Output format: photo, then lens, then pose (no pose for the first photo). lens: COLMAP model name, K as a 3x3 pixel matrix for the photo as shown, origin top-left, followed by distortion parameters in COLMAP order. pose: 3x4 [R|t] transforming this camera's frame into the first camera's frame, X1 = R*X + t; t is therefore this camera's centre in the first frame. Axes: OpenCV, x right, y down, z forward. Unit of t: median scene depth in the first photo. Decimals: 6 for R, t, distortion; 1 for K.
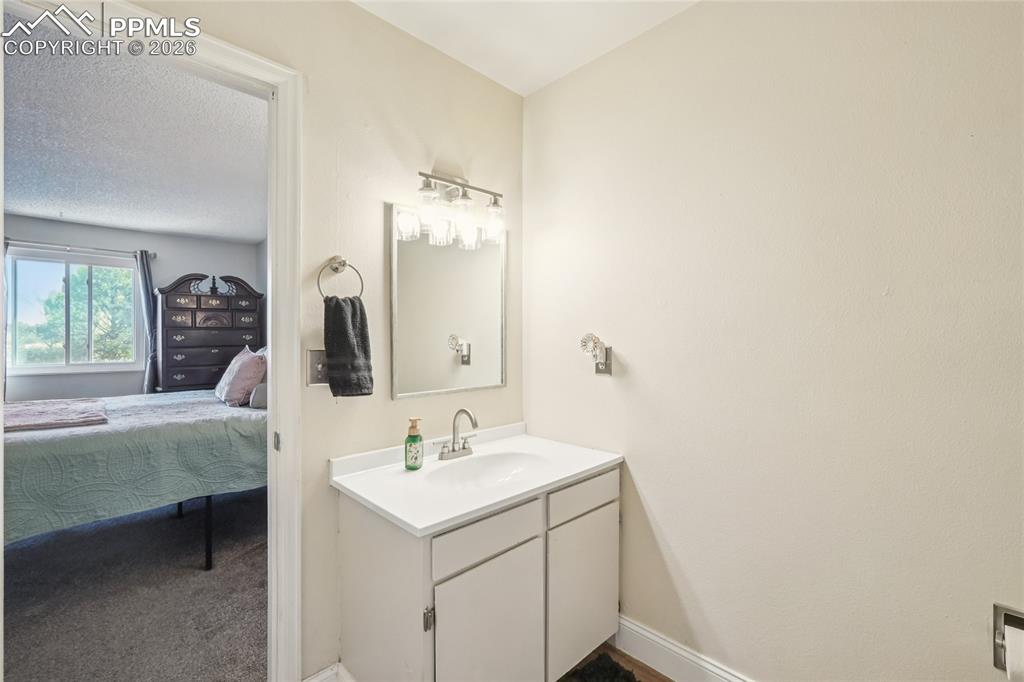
lens RADIAL K [[438.3, 0, 510.5], [0, 438.3, 338.5], [0, 0, 1]] dist [-0.000569, 0.003088]
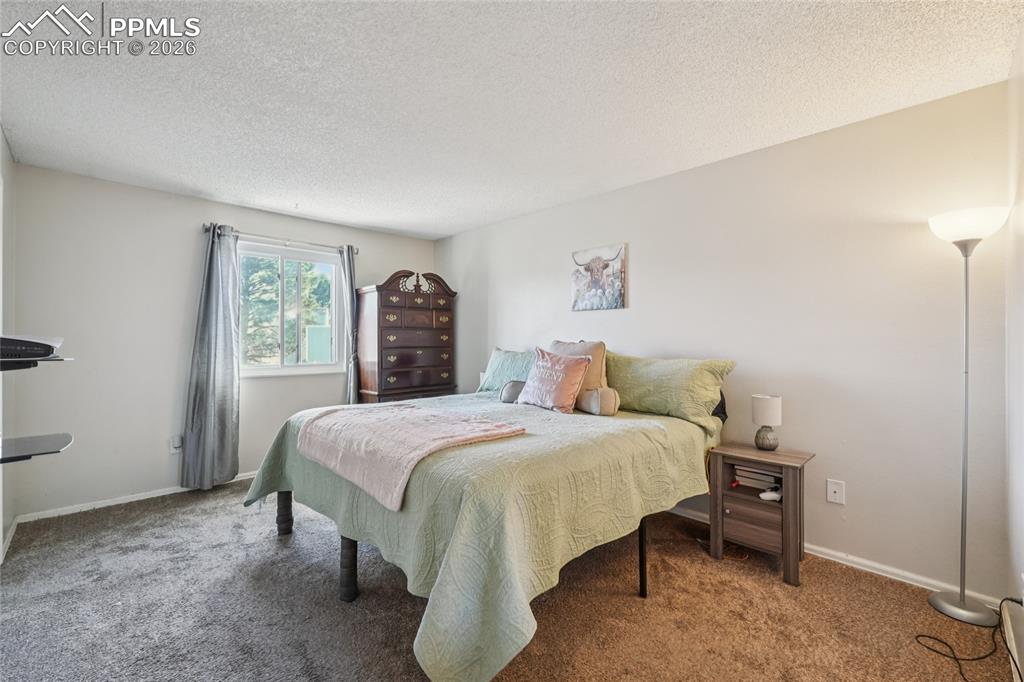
lens RADIAL K [[438.3, 0, 510.5], [0, 438.3, 338.5], [0, 0, 1]] dist [-0.000569, 0.003088]
pose [[0.999986, 0.004544, 0.002545, -0.482856], [-0.004535, 0.999984, -0.003369, 0.001396], [-0.002560, 0.003357, 0.999991, 0.053865]]
